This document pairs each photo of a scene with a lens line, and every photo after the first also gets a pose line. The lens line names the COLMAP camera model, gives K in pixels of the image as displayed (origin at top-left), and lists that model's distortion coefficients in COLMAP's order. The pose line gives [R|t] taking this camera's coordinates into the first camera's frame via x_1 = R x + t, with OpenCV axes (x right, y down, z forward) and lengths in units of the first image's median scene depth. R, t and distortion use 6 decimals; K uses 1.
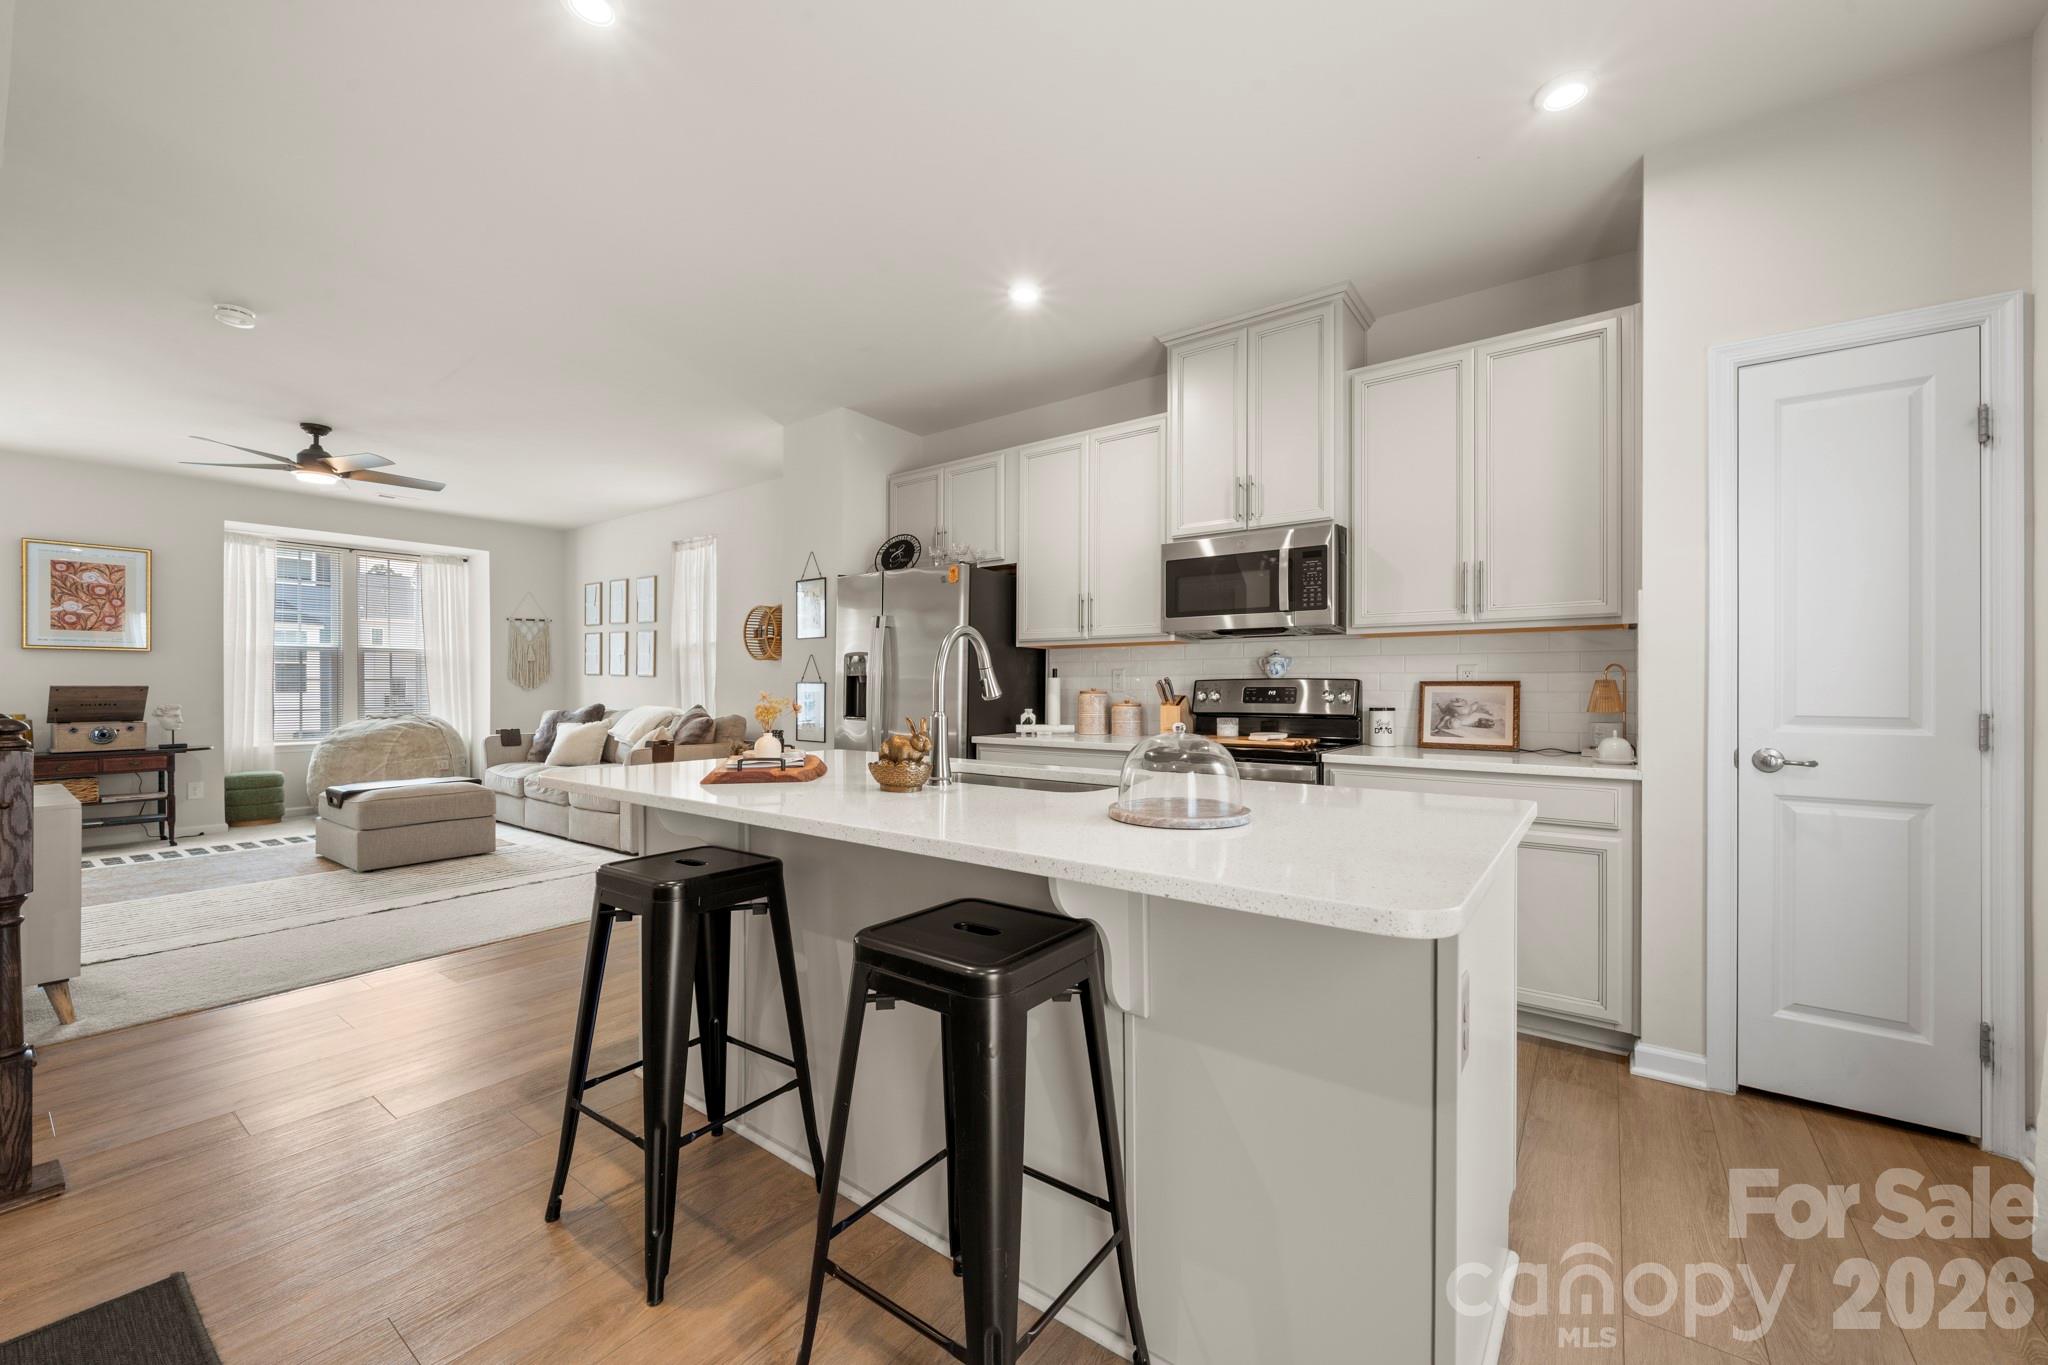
lens RADIAL K [[796.4, 0, 1024.0], [0, 796.4, 682.5], [0, 0, 1]] dist [-0.000636, -0.000365]
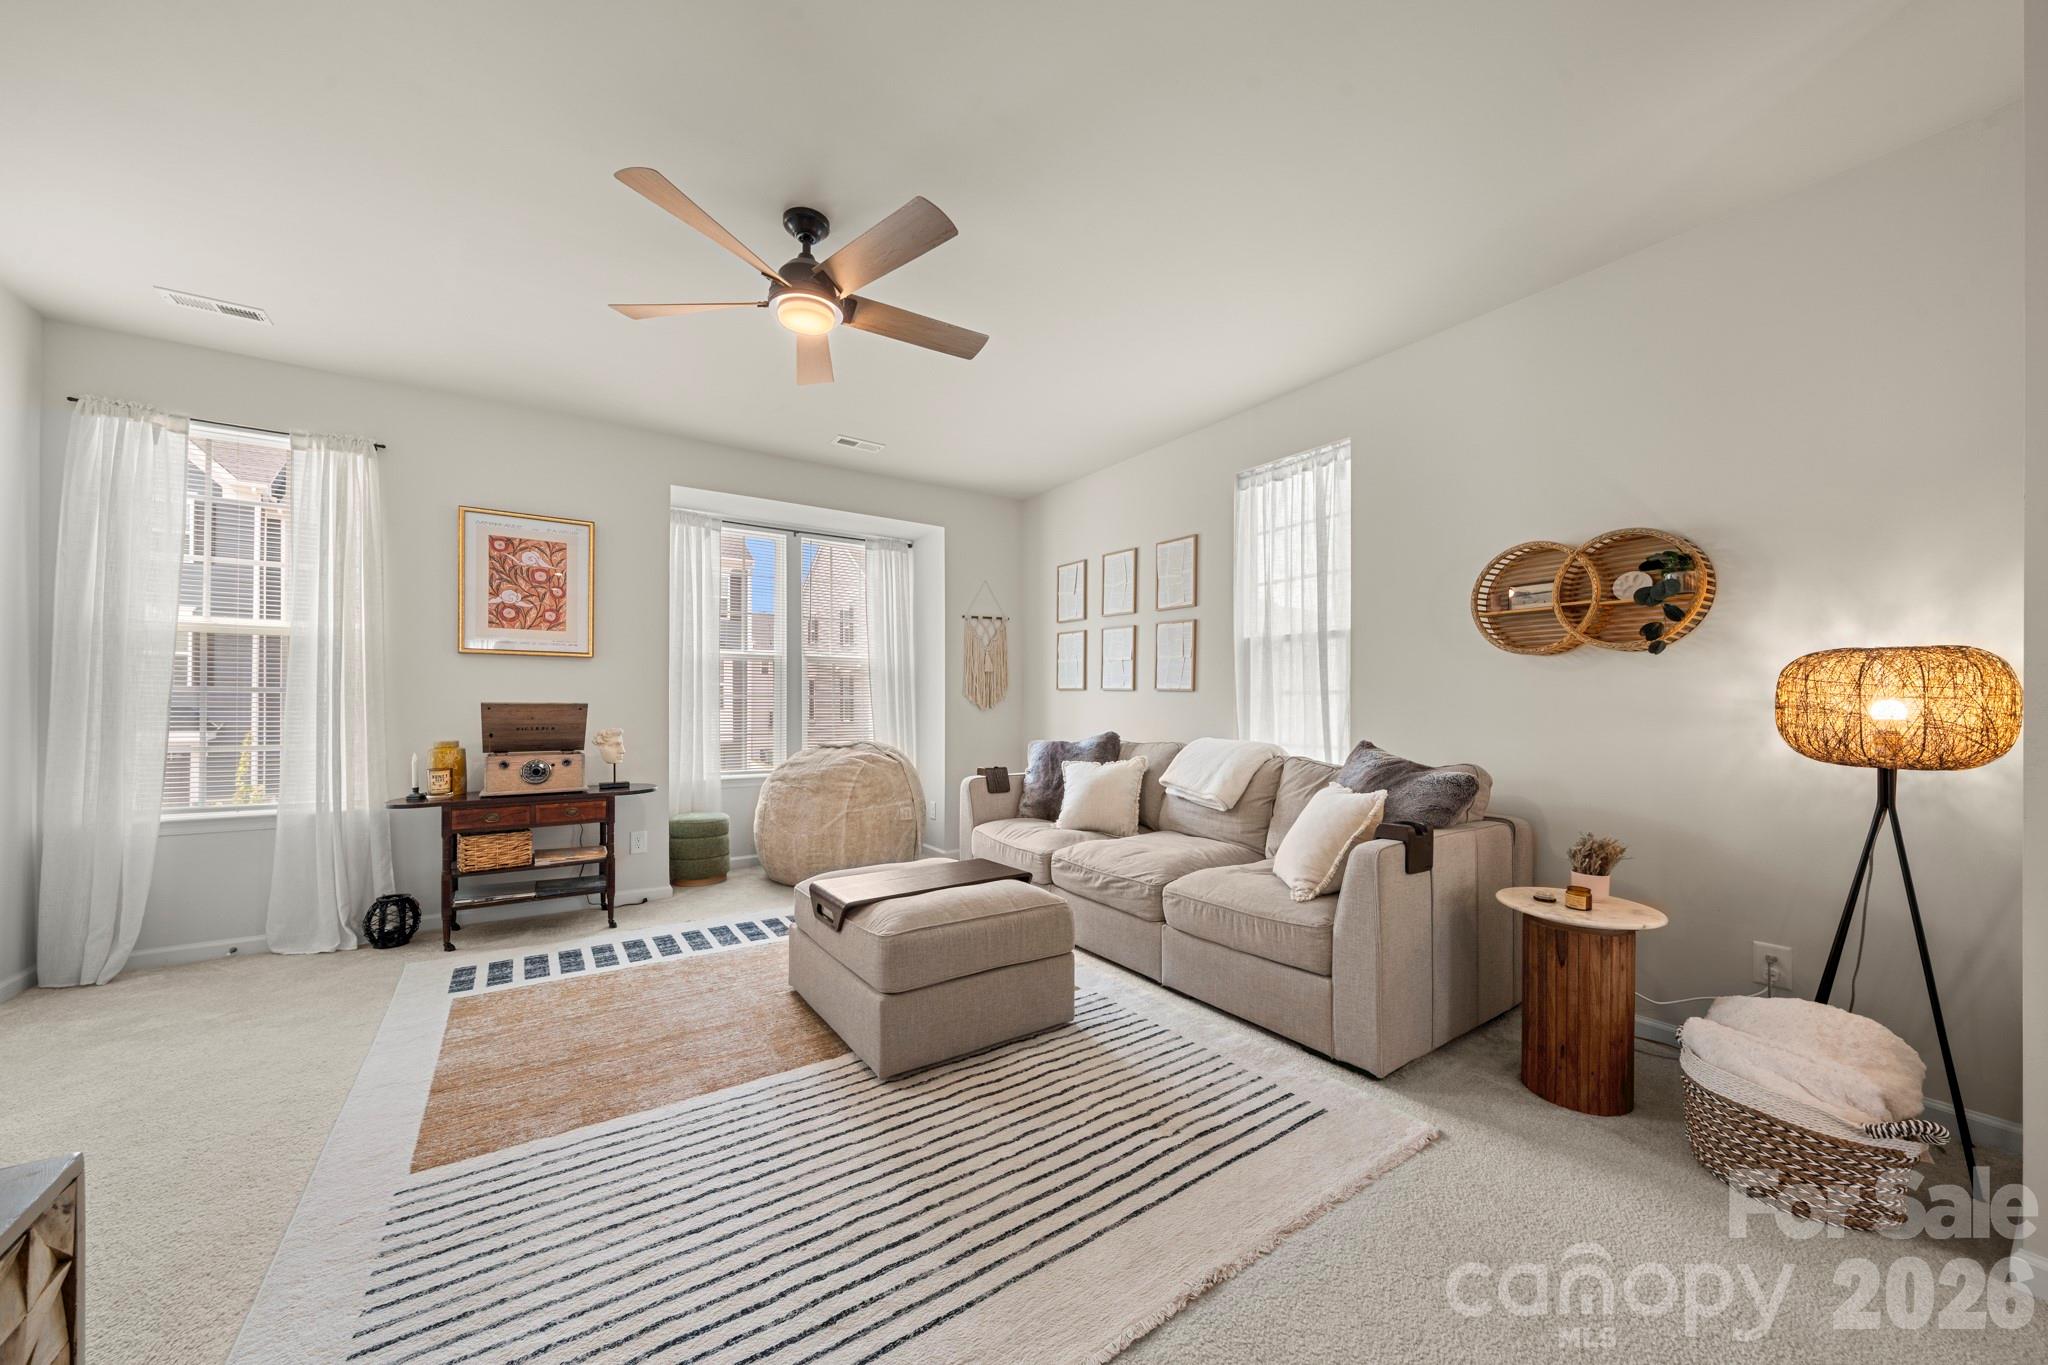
lens RADIAL K [[723.2, 0, 1022.0], [0, 723.2, 701.0], [0, 0, 1]] dist [-0.003833, -0.000399]
pose [[0.945067, 0.002169, -0.326869, -0.750629], [-0.002683, 0.999996, -0.001123, 0.002758], [0.326866, 0.001938, 0.945069, 0.744595]]
